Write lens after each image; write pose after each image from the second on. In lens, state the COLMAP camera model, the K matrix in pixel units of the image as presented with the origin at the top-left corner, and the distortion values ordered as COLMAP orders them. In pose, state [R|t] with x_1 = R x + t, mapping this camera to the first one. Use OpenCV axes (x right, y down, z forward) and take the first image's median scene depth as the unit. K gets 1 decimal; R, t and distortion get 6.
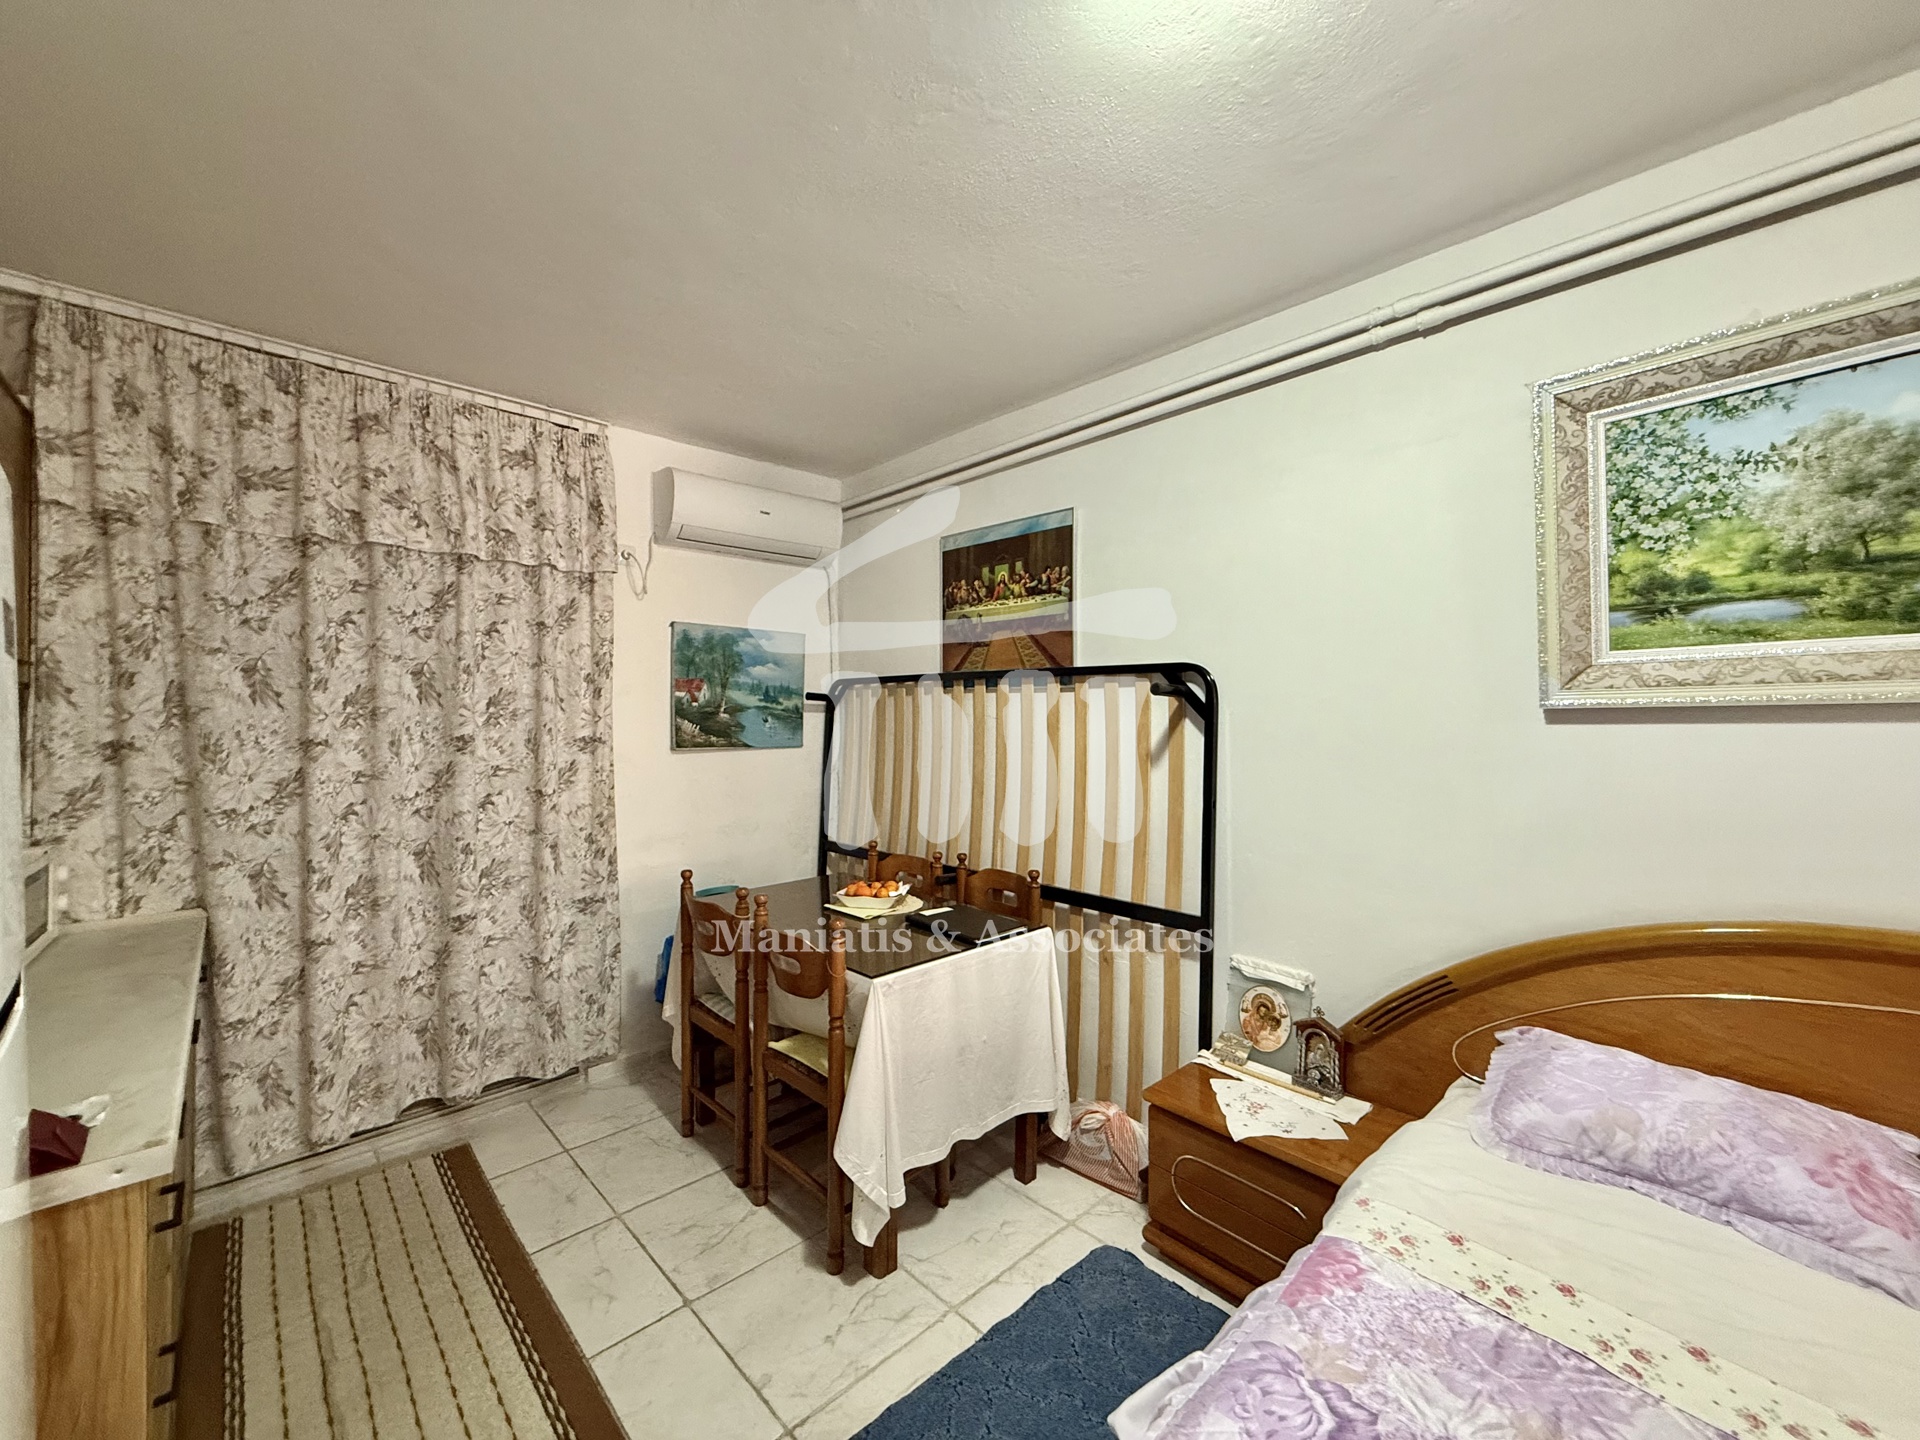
lens RADIAL K [[769.3, 0, 963.2], [0, 769.3, 721.9], [0, 0, 1]] dist [-0.000693, -0.000004]
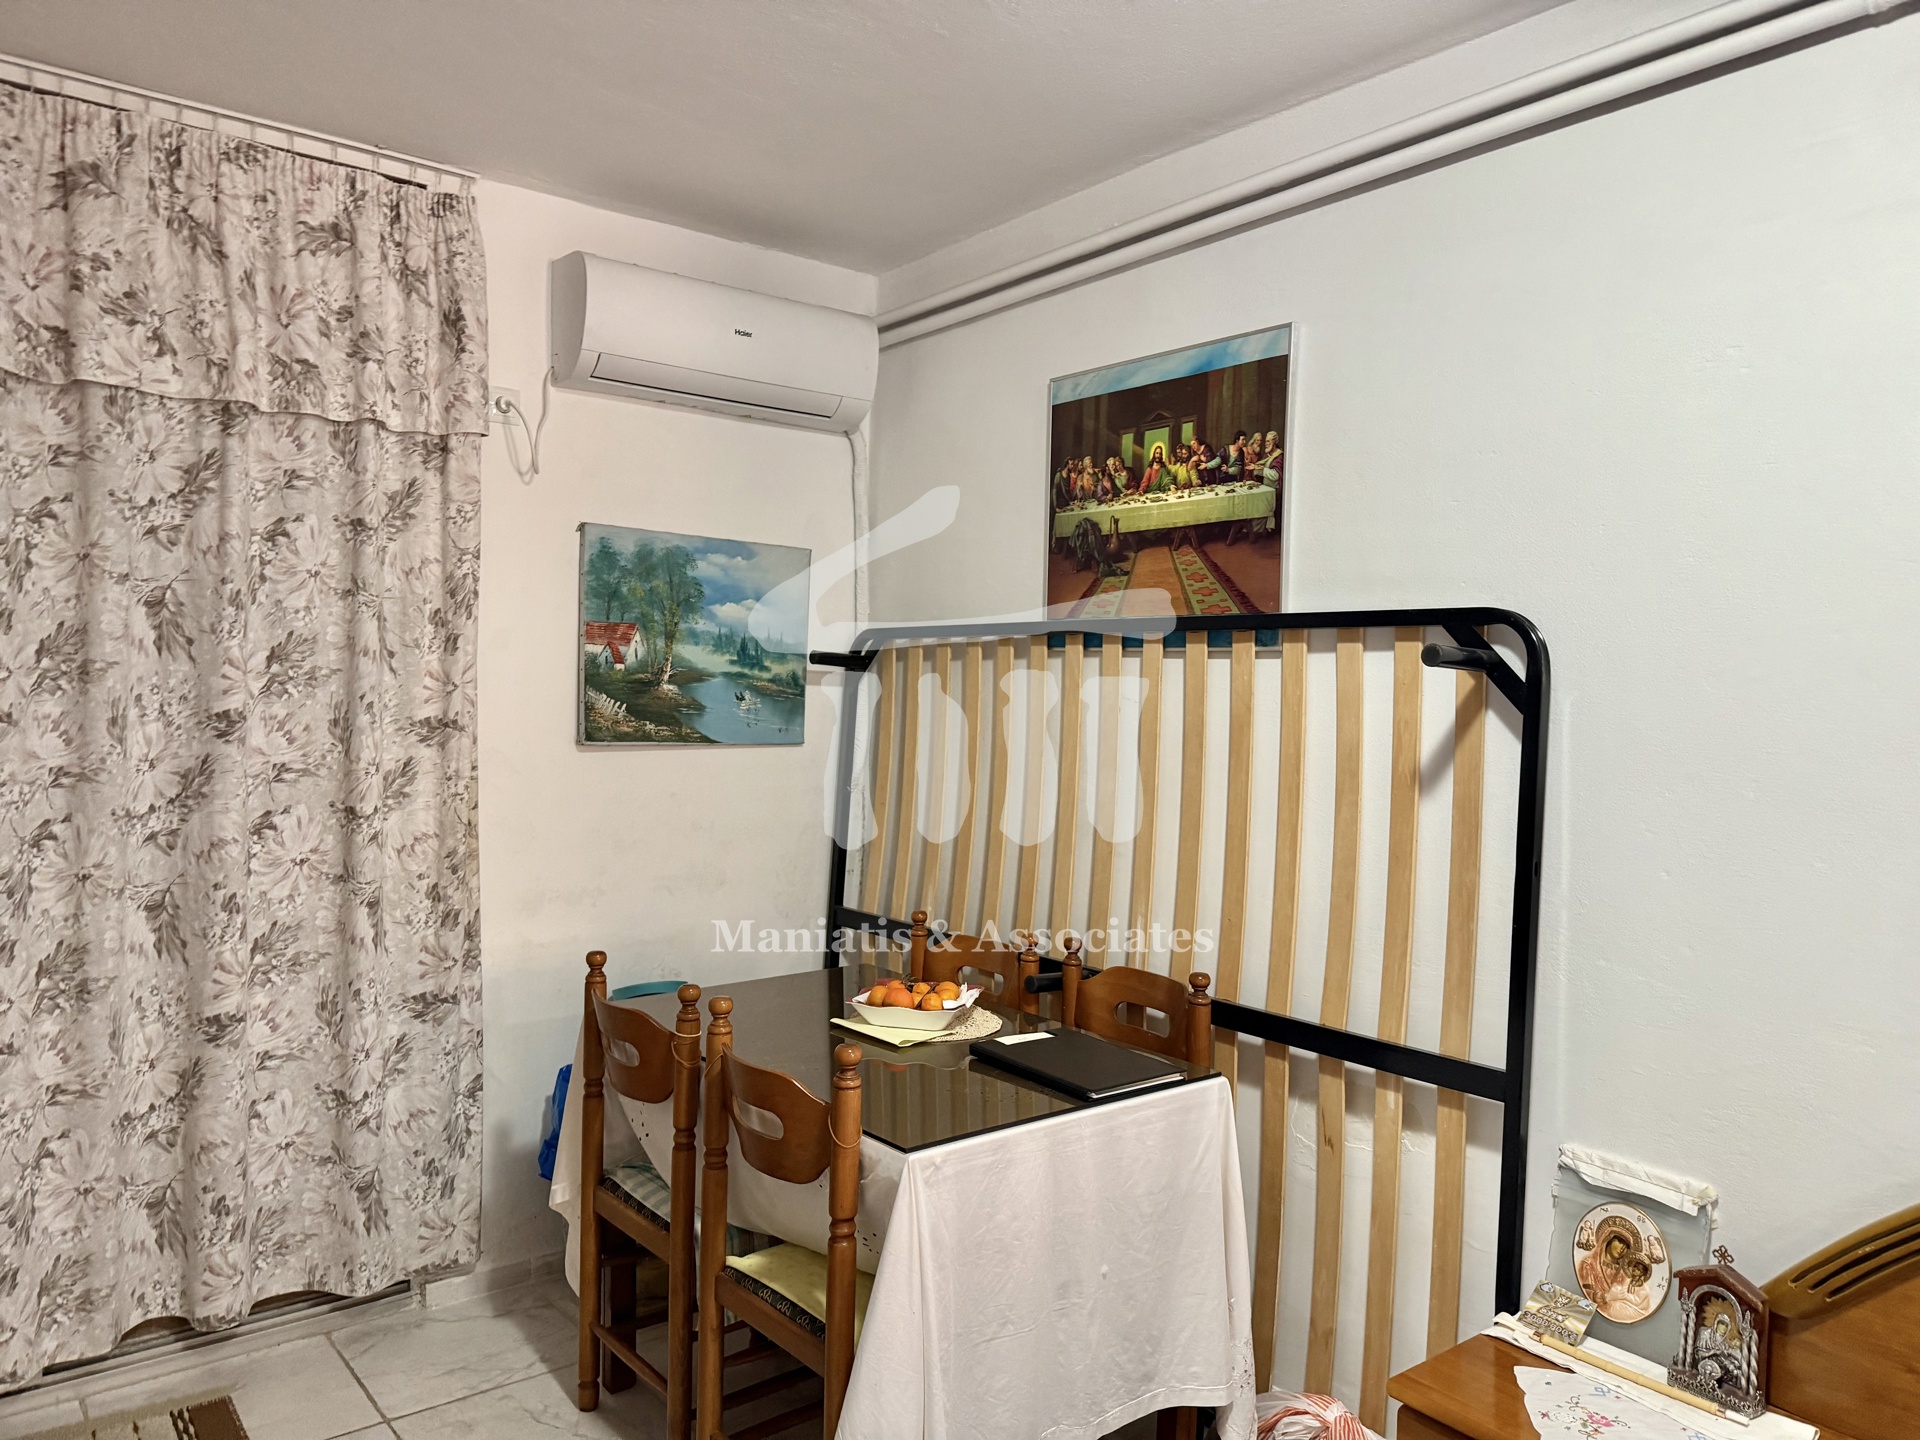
lens RADIAL K [[1339.1, 0, 969.9], [0, 1339.1, 727.3], [0, 0, 1]] dist [0.002977, -0.013741]
pose [[0.996275, 0.024397, -0.082705, 0.000663], [-0.023002, 0.999577, 0.017781, -0.000931], [0.083104, -0.015812, 0.996415, 0.025882]]
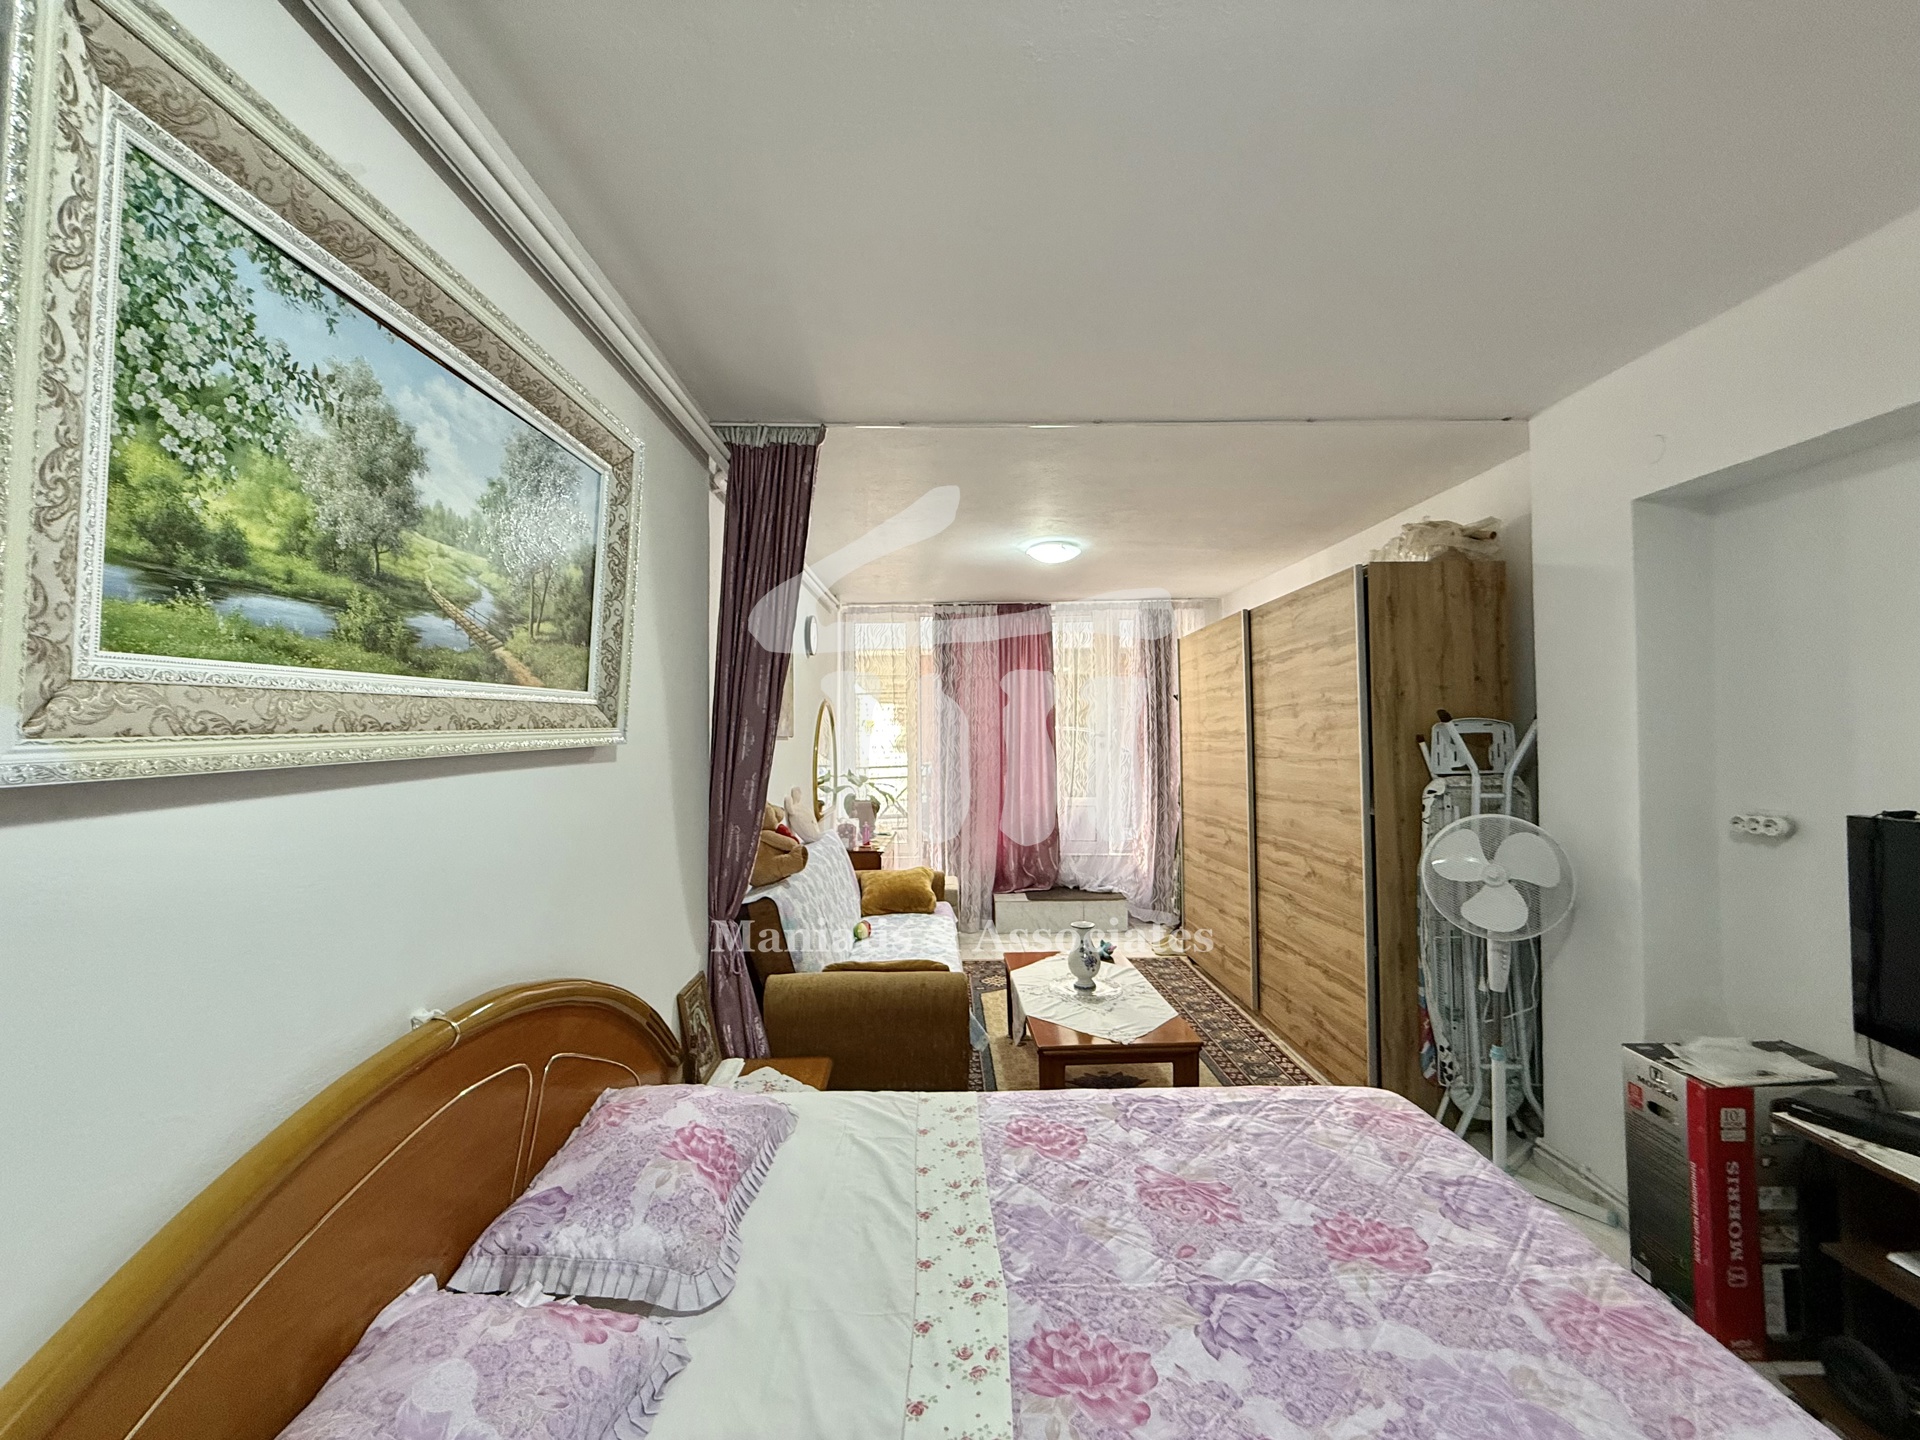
lens RADIAL K [[769.3, 0, 948.3], [0, 769.3, 720.6], [0, 0, 1]] dist [-0.000693, -0.000004]
pose [[-0.724788, 0.017283, 0.688755, 0.116634], [0.014785, 0.999845, -0.009531, -0.024912], [-0.688813, 0.003275, -0.724932, 0.604630]]
